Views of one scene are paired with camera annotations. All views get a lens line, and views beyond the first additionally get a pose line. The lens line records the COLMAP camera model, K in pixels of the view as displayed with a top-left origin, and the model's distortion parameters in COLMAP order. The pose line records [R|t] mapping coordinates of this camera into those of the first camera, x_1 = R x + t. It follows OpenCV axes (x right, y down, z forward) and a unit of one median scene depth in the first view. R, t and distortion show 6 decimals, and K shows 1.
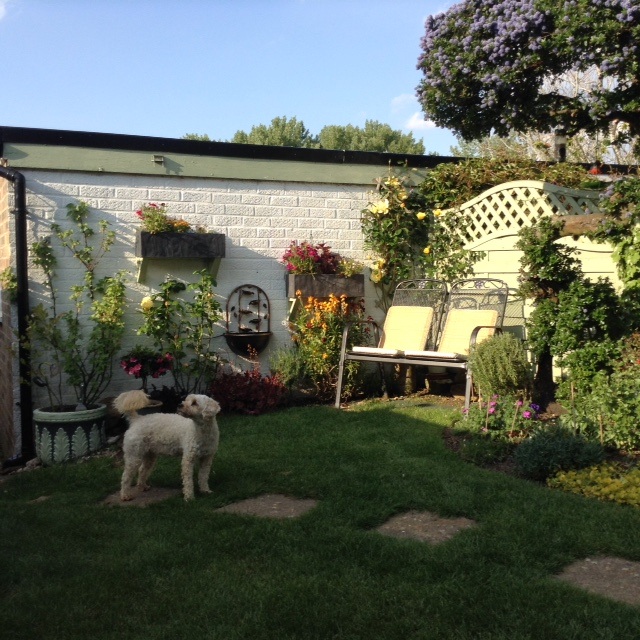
lens RADIAL K [[770.4, 0, 319.2], [0, 770.4, 309.5], [0, 0, 1]] dist [0.043711, 0.000000]
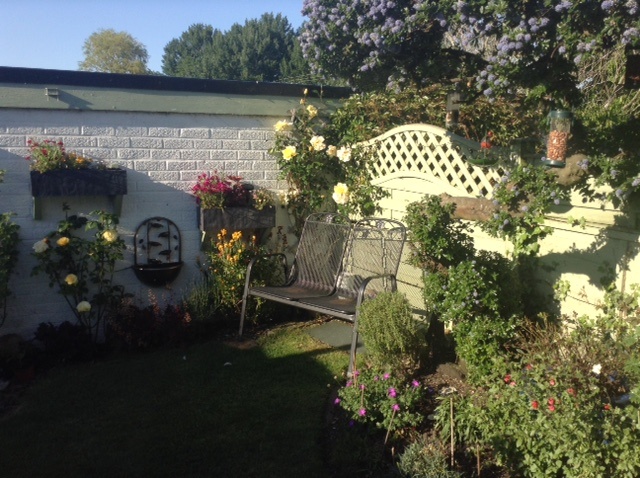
lens RADIAL K [[586.9, 0, 345.6], [0, 586.9, 230.0], [0, 0, 1]] dist [0.053874, -0.041111]
pose [[0.998846, 0.012048, 0.046498, 0.126031], [-0.017595, 0.992521, 0.120796, -0.119069], [-0.044695, -0.121475, 0.991588, 0.222213]]
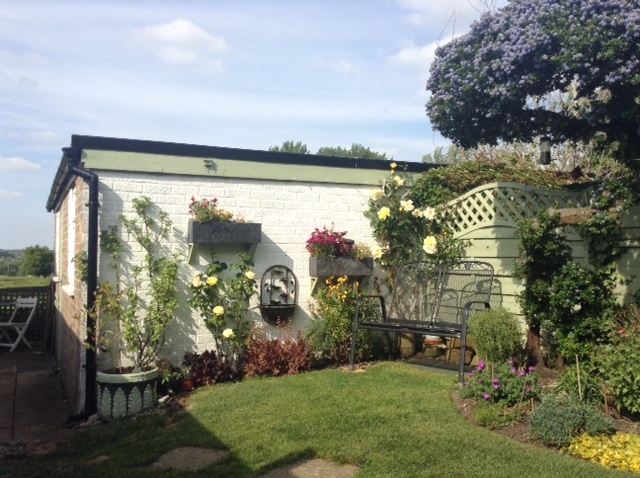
lens RADIAL K [[586.9, 0, 332.1], [0, 586.9, 223.6], [0, 0, 1]] dist [0.053874, -0.041111]
pose [[0.999835, 0.004347, 0.017665, -0.024858], [-0.002532, 0.994828, -0.101538, -0.003574], [-0.018015, 0.101477, 0.994675, 0.067179]]
